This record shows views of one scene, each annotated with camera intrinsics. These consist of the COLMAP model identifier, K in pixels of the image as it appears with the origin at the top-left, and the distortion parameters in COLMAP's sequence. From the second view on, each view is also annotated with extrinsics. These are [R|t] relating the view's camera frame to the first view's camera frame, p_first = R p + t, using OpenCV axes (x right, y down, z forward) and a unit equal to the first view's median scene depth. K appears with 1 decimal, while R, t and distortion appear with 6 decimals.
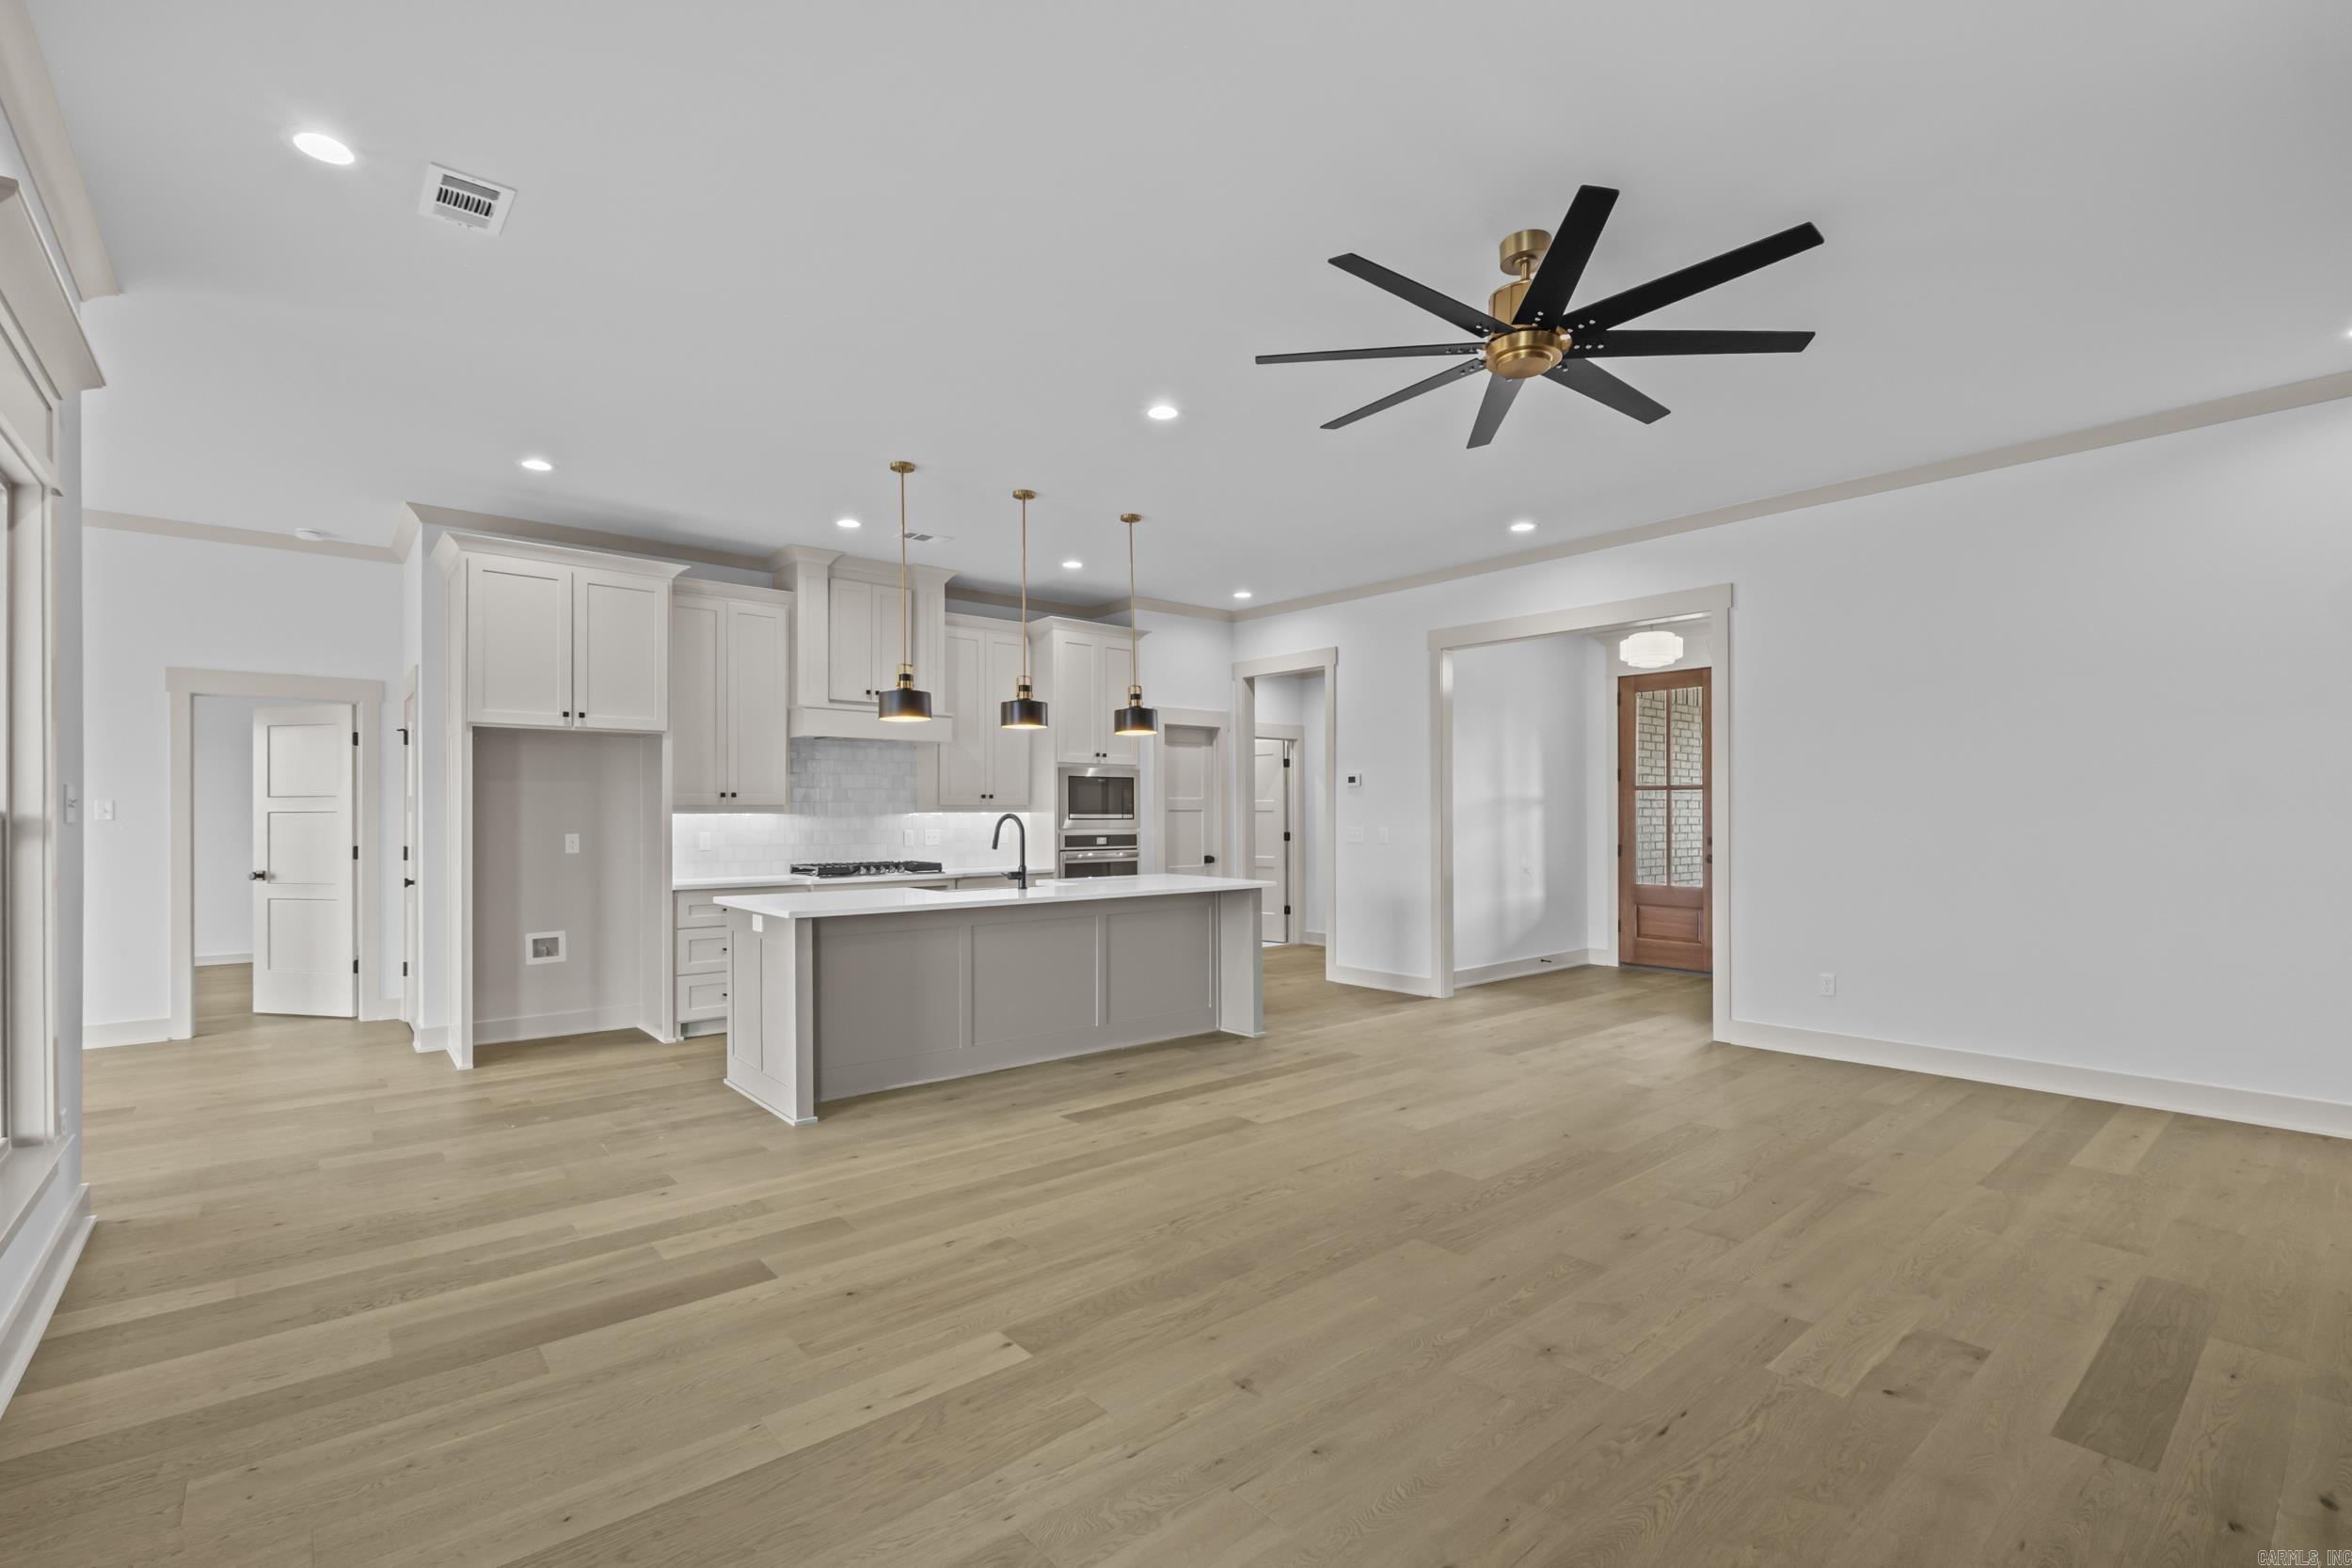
lens RADIAL K [[1049.2, 0, 1154.9], [0, 1049.2, 802.5], [0, 0, 1]] dist [-0.000149, 0.000061]
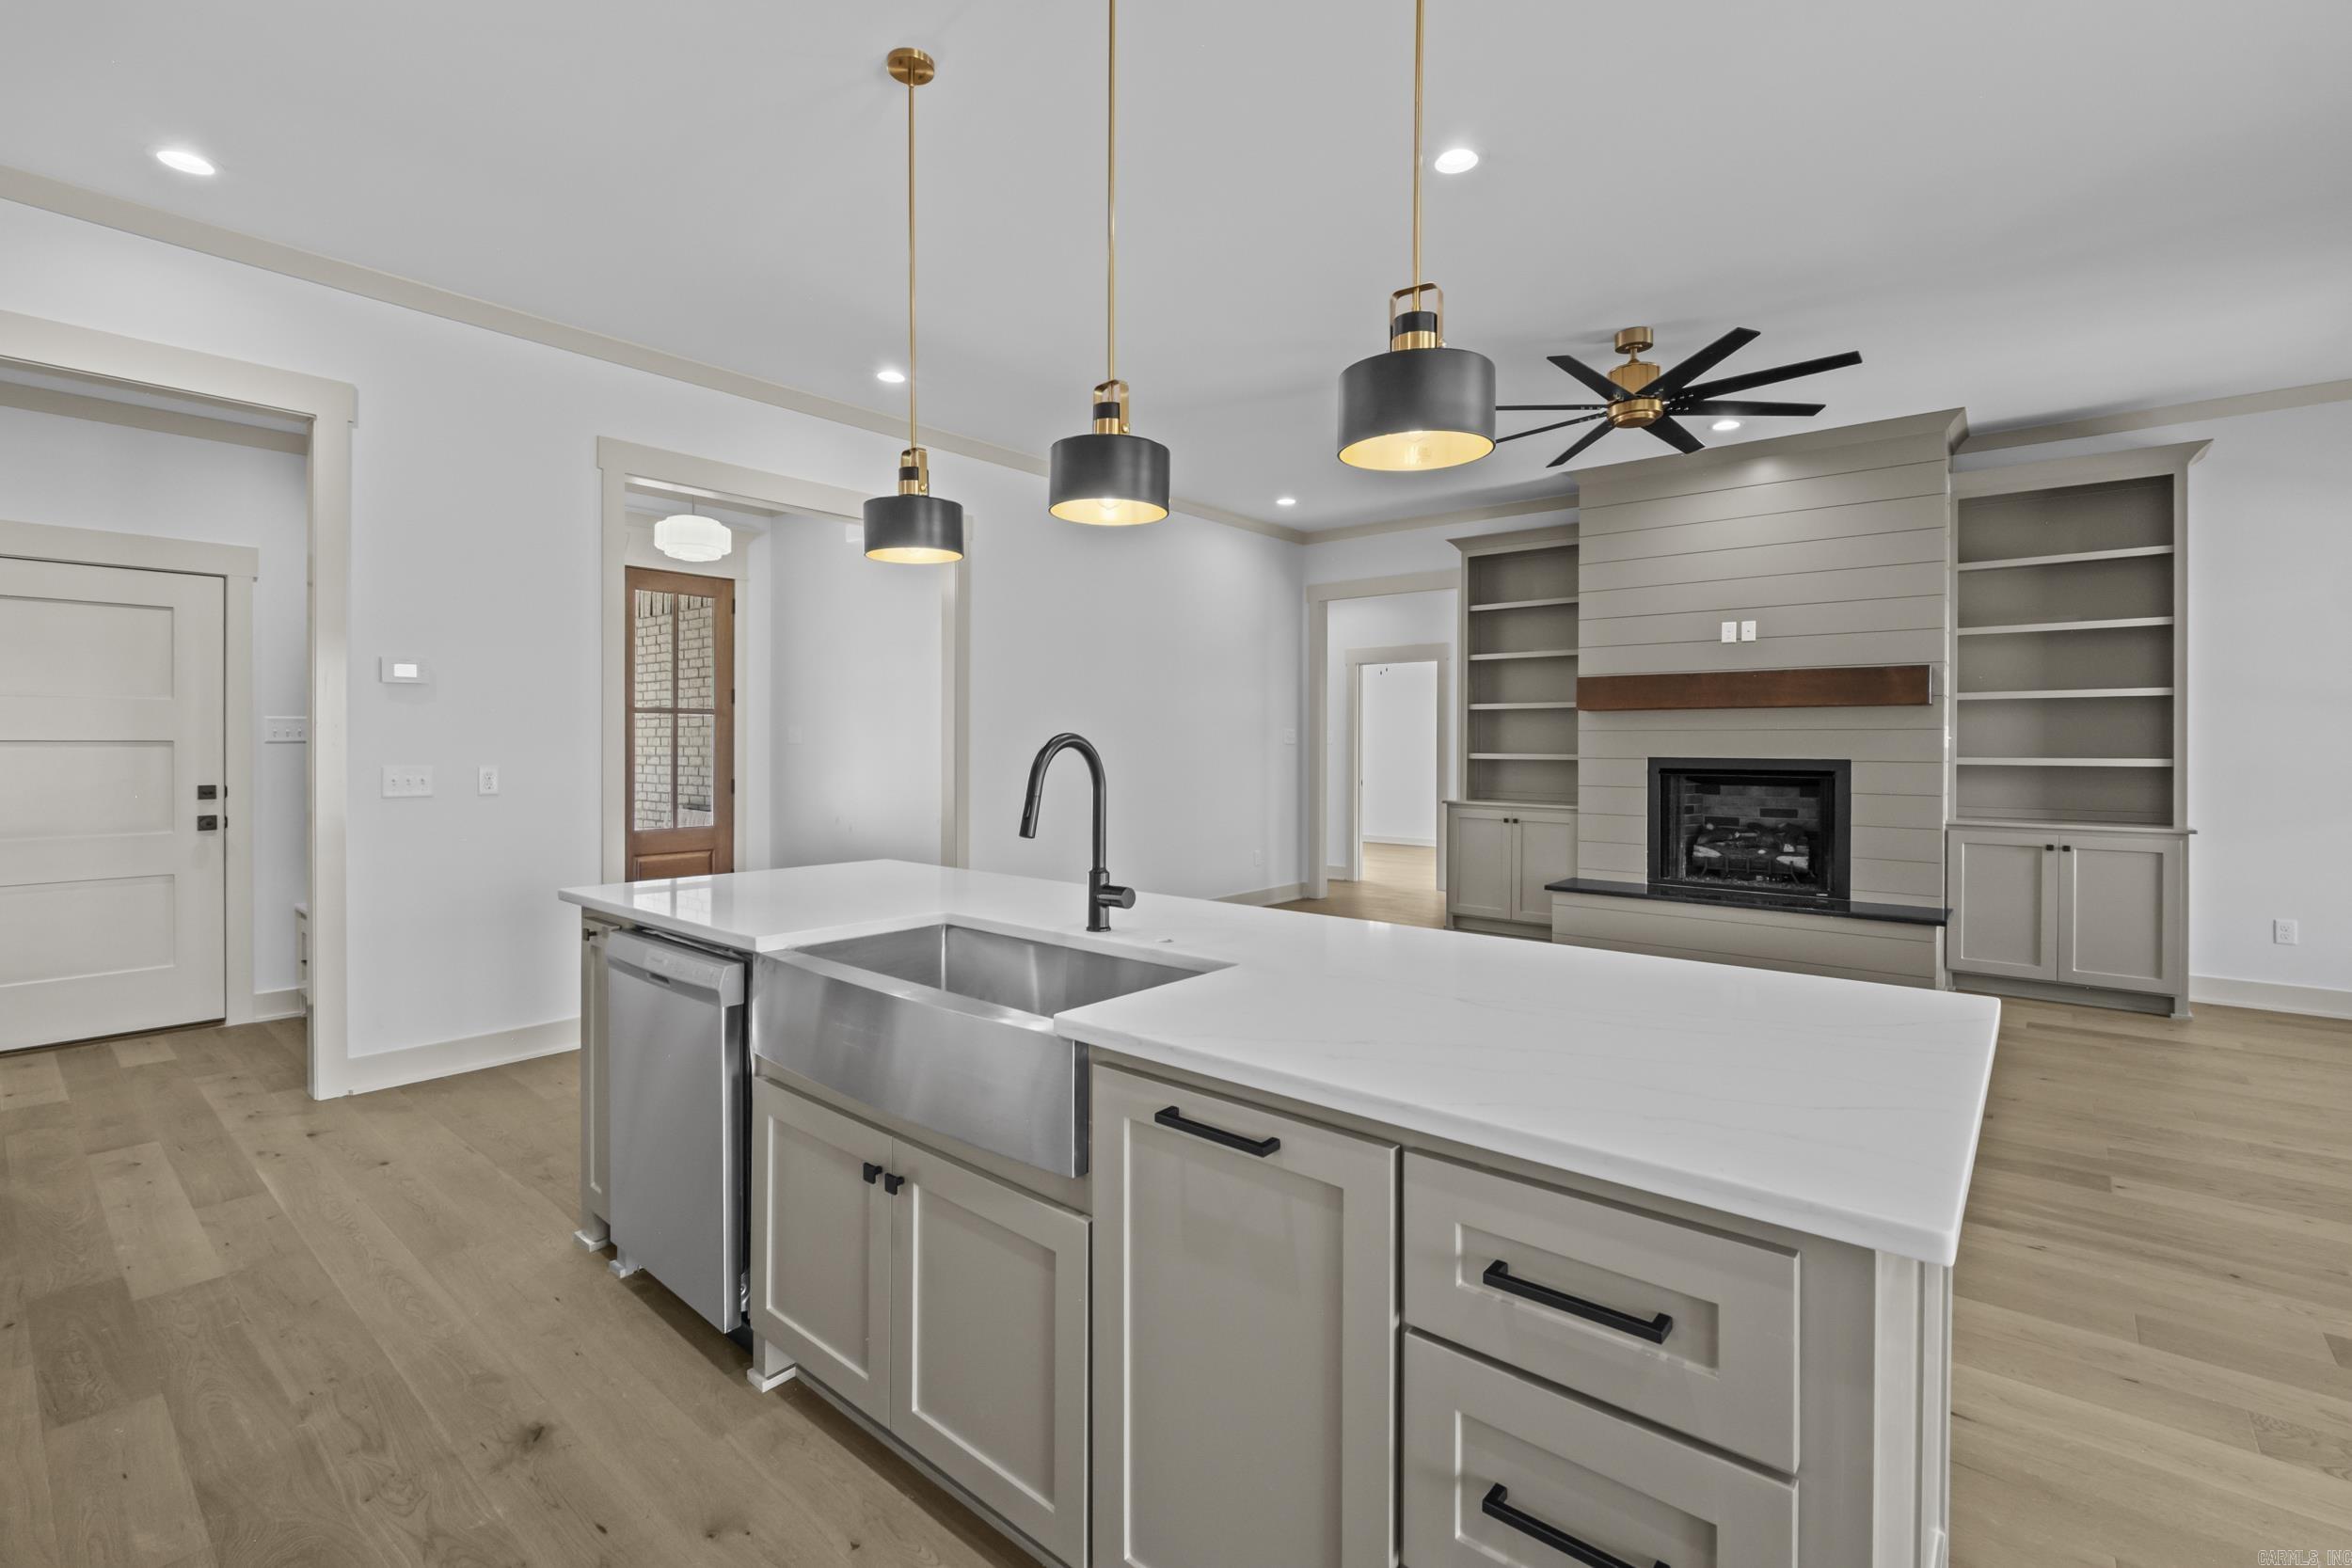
lens RADIAL K [[1041.1, 0, 1166.4], [0, 1041.1, 741.8], [0, 0, 1]] dist [-0.005530, 0.000656]
pose [[-0.178863, 0.003268, 0.983869, -0.763319], [-0.012649, 0.999904, -0.005620, 0.021018], [-0.983793, -0.013451, -0.178805, 1.574079]]
